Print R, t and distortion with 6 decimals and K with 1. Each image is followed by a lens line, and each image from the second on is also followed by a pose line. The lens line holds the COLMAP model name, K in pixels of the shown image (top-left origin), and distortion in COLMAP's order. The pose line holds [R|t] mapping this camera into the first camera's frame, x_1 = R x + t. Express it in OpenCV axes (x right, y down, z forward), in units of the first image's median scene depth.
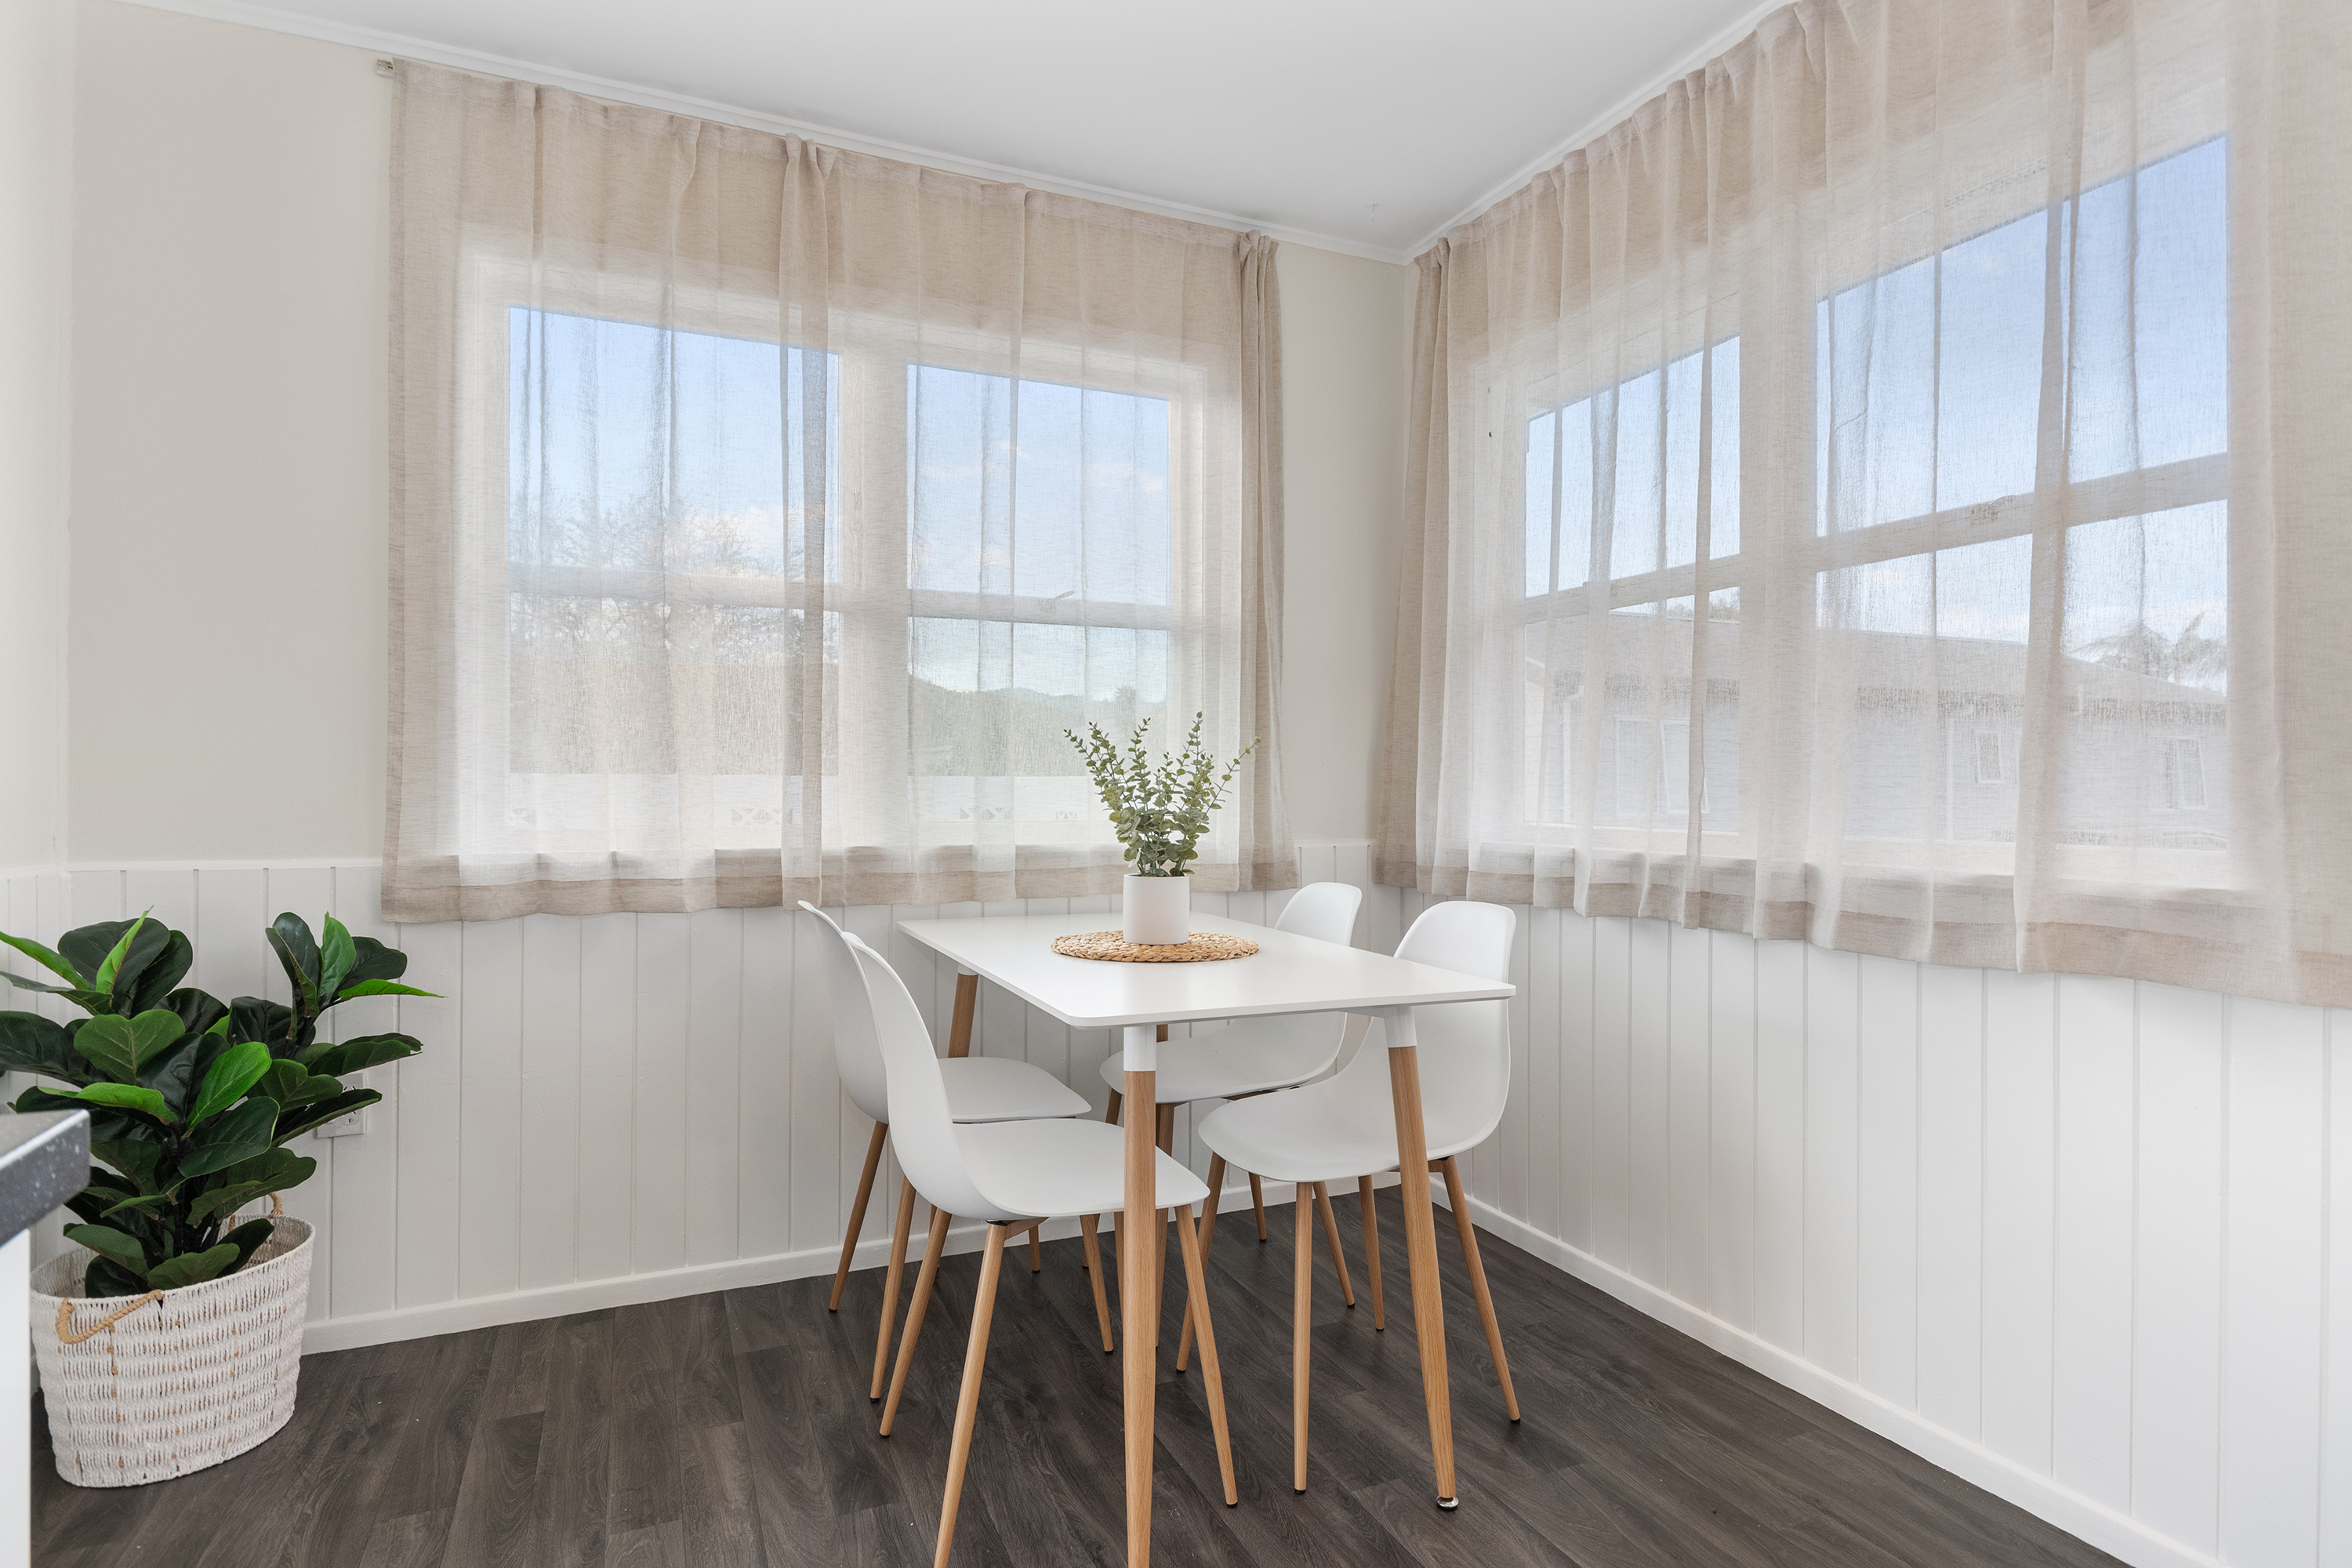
lens RADIAL K [[1256.7, 0, 1176.0], [0, 1256.7, 784.0], [0, 0, 1]] dist [0.001624, -0.000056]
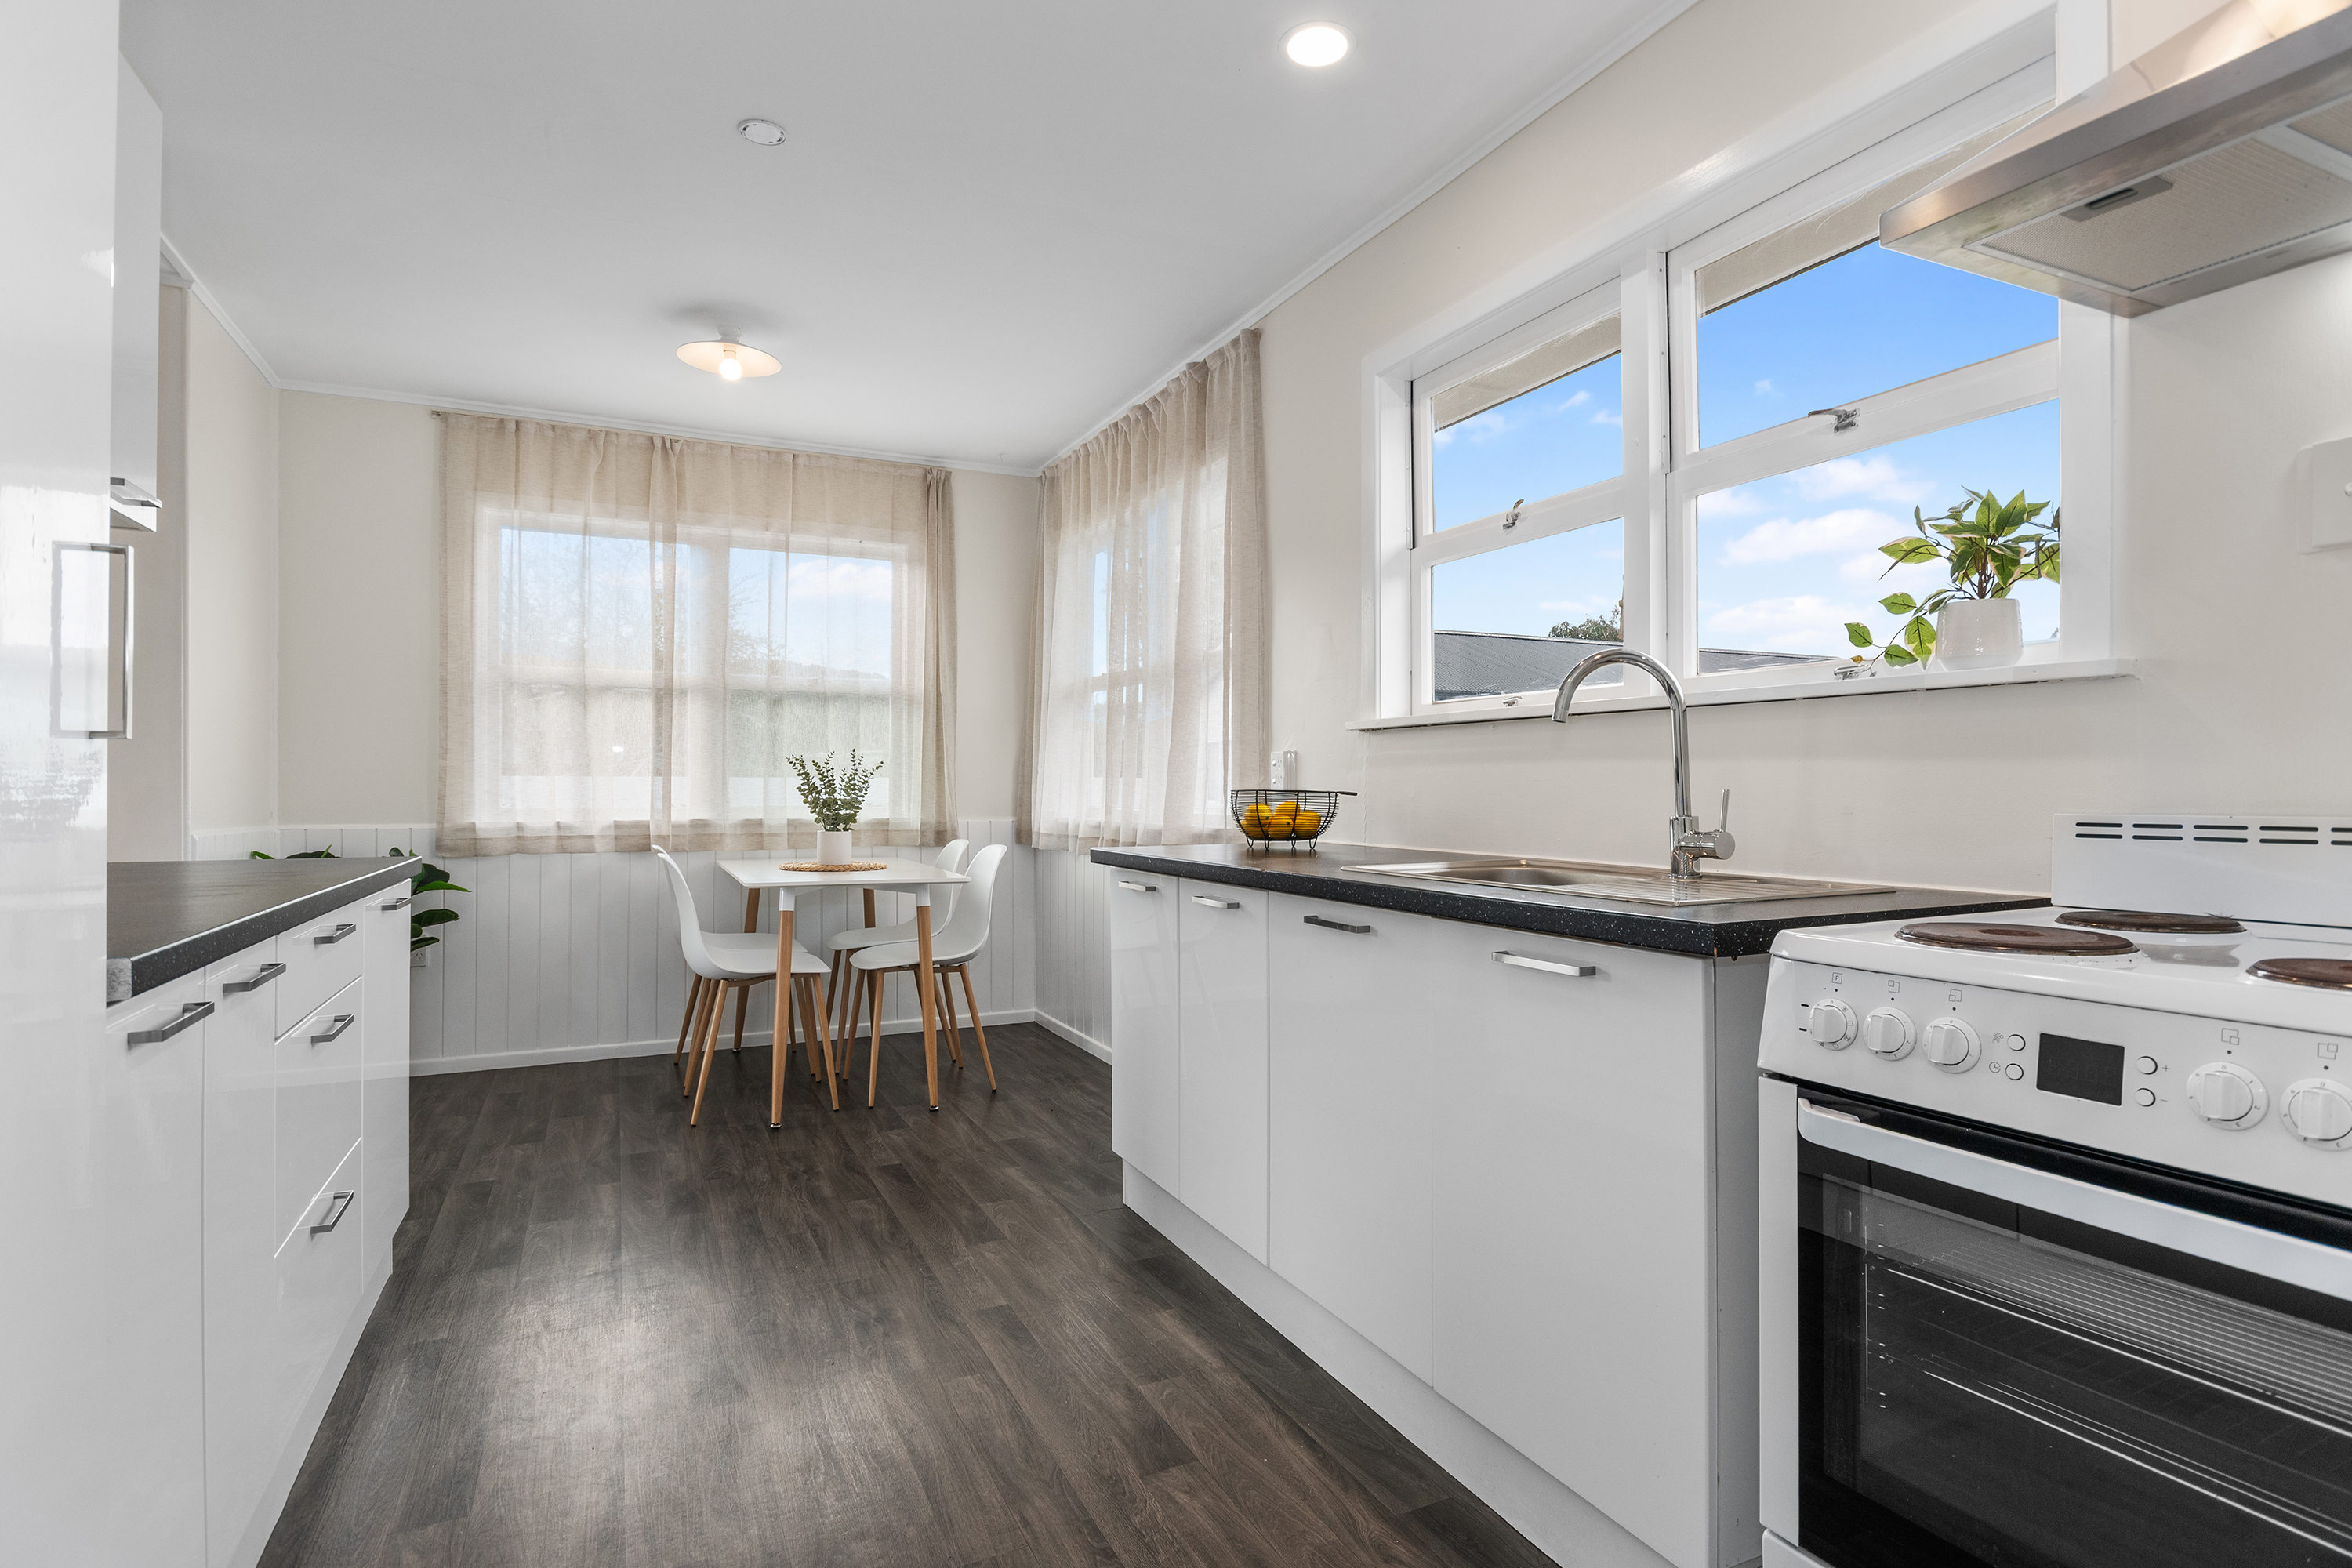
lens RADIAL K [[1211.1, 0, 1176.0], [0, 1211.1, 784.0], [0, 0, 1]] dist [0.000200, 0.000248]
pose [[0.999603, -0.001308, 0.028127, 0.435110], [0.001307, 0.999999, 0.000053, -0.000656], [-0.028128, -0.000017, 0.999604, -0.856016]]
